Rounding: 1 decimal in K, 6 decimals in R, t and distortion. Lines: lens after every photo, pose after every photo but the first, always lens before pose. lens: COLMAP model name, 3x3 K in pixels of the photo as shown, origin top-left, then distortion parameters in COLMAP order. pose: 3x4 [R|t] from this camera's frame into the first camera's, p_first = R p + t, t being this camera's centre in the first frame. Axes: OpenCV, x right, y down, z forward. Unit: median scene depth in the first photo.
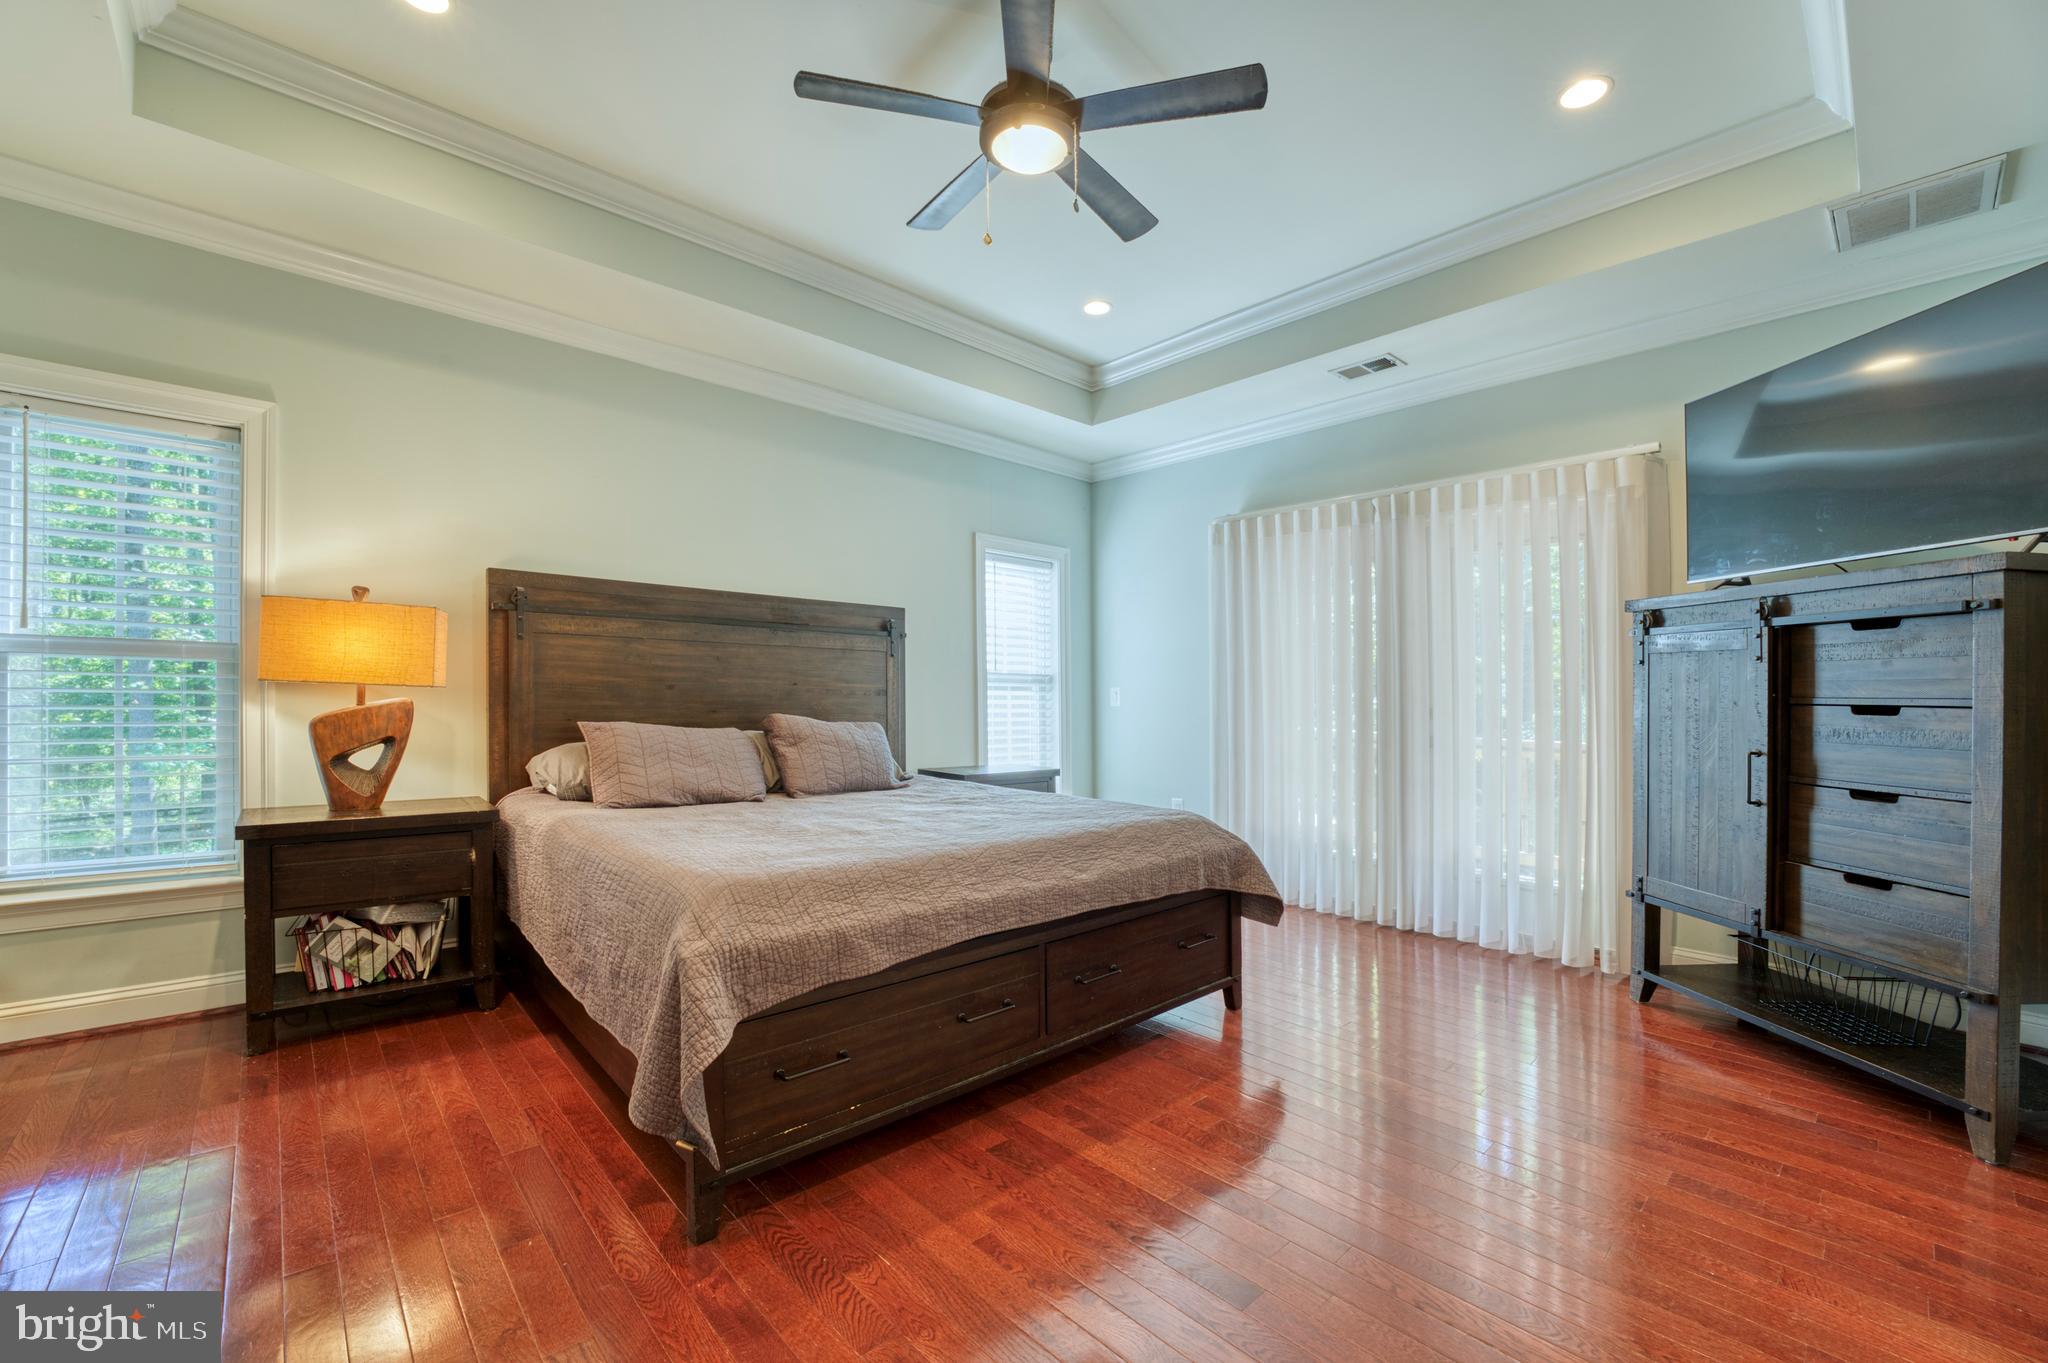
lens RADIAL K [[829.6, 0, 997.1], [0, 829.6, 694.8], [0, 0, 1]] dist [-0.021235, -0.000061]
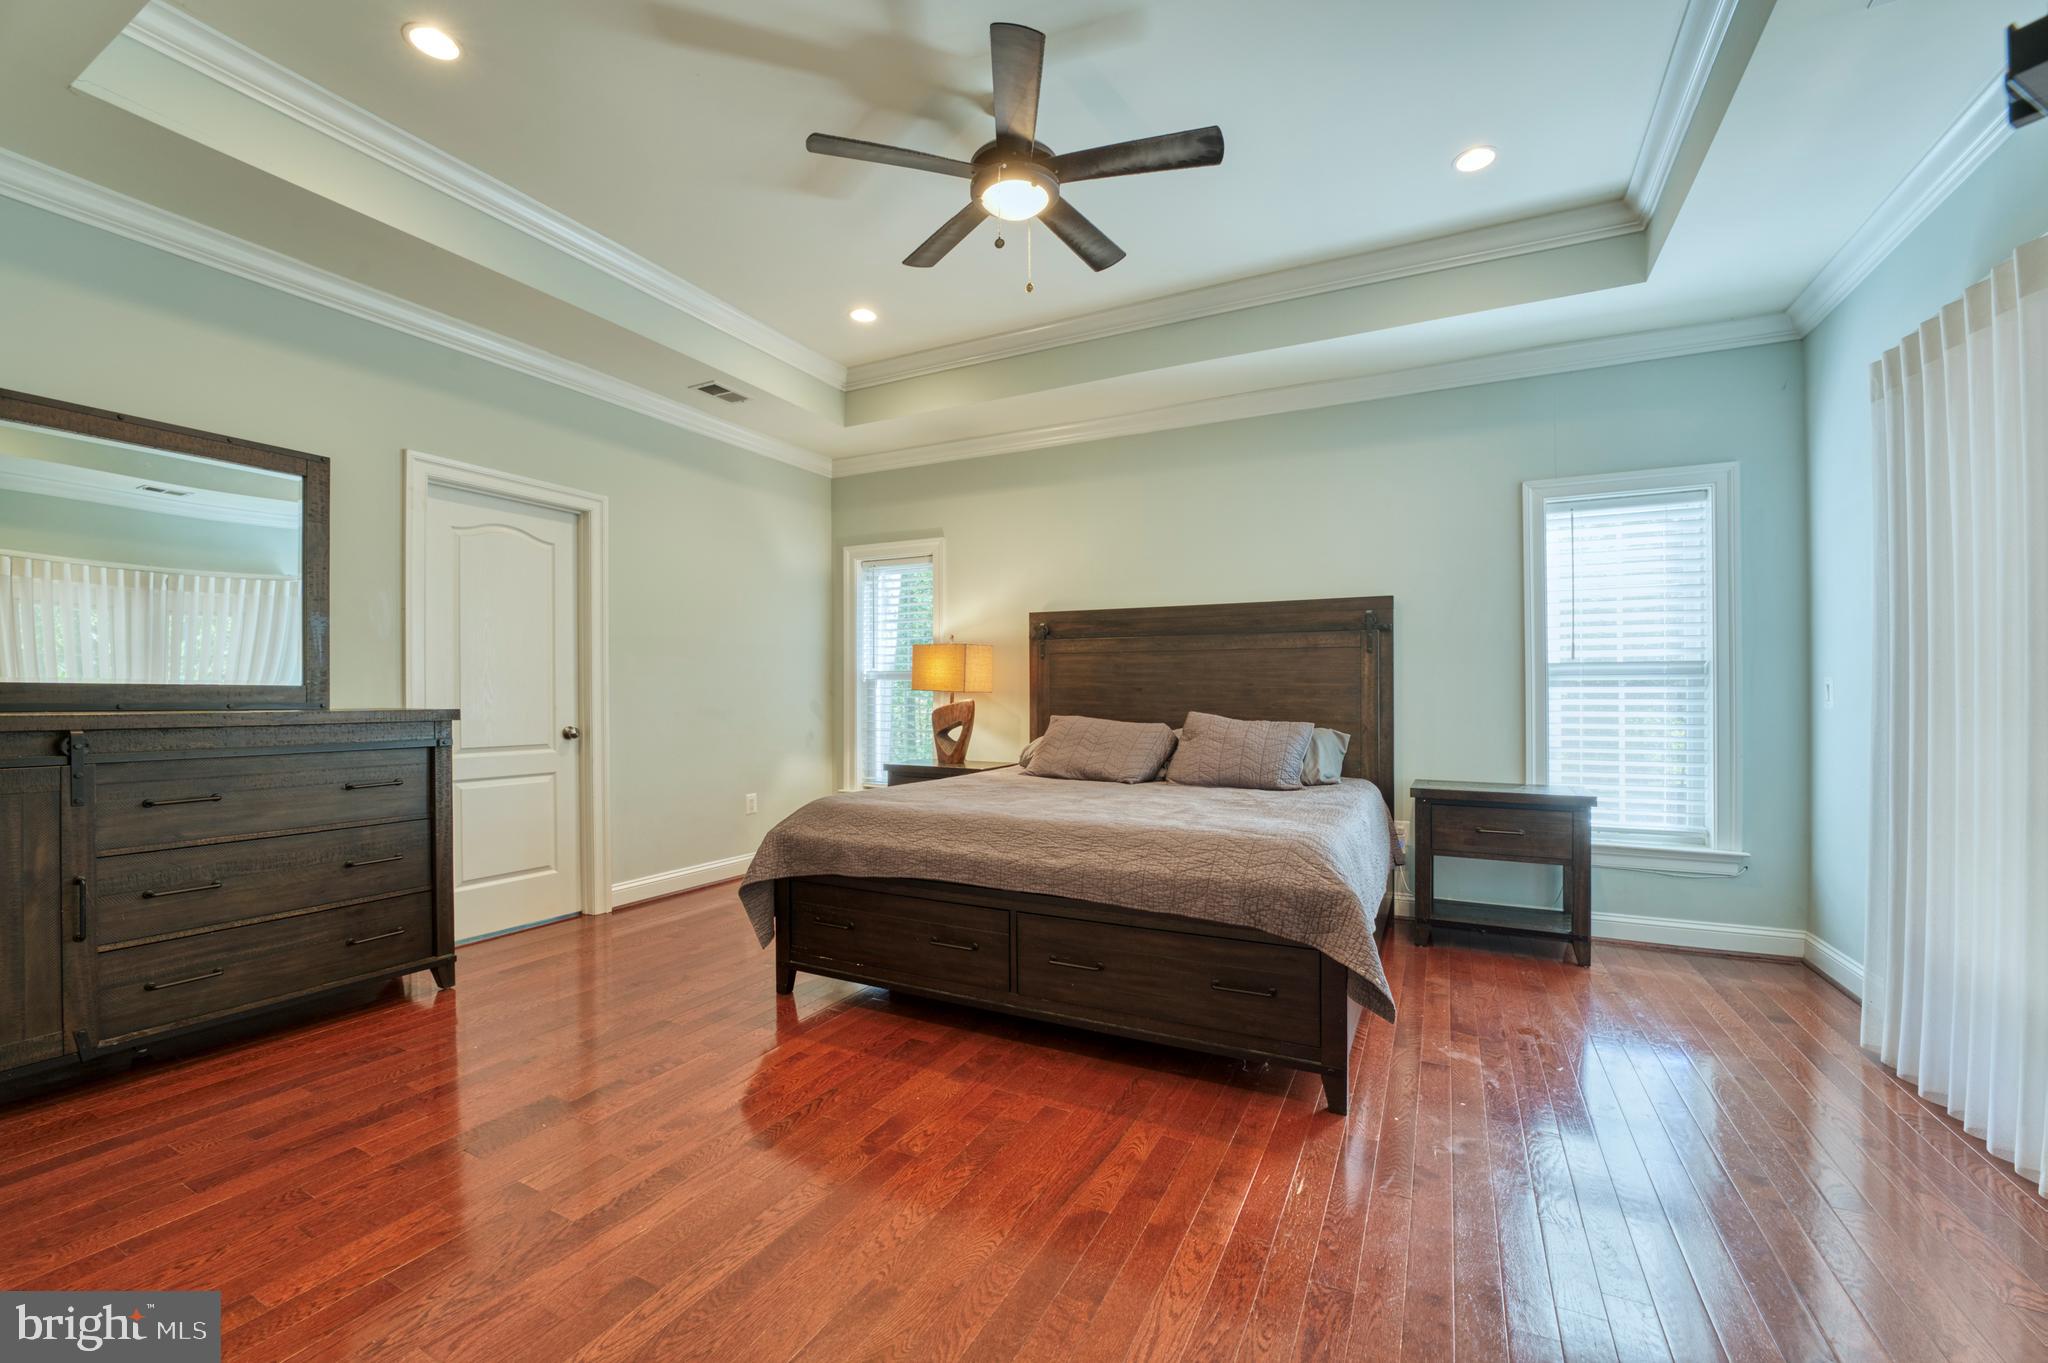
lens RADIAL K [[836.3, 0, 1024.1], [0, 836.3, 703.2], [0, 0, 1]] dist [-0.001933, -0.000038]
pose [[0.360408, -0.002251, -0.932792, 0.821161], [0.003547, 0.999993, -0.001043, 0.013473], [0.932788, -0.002933, 0.360413, 0.438771]]
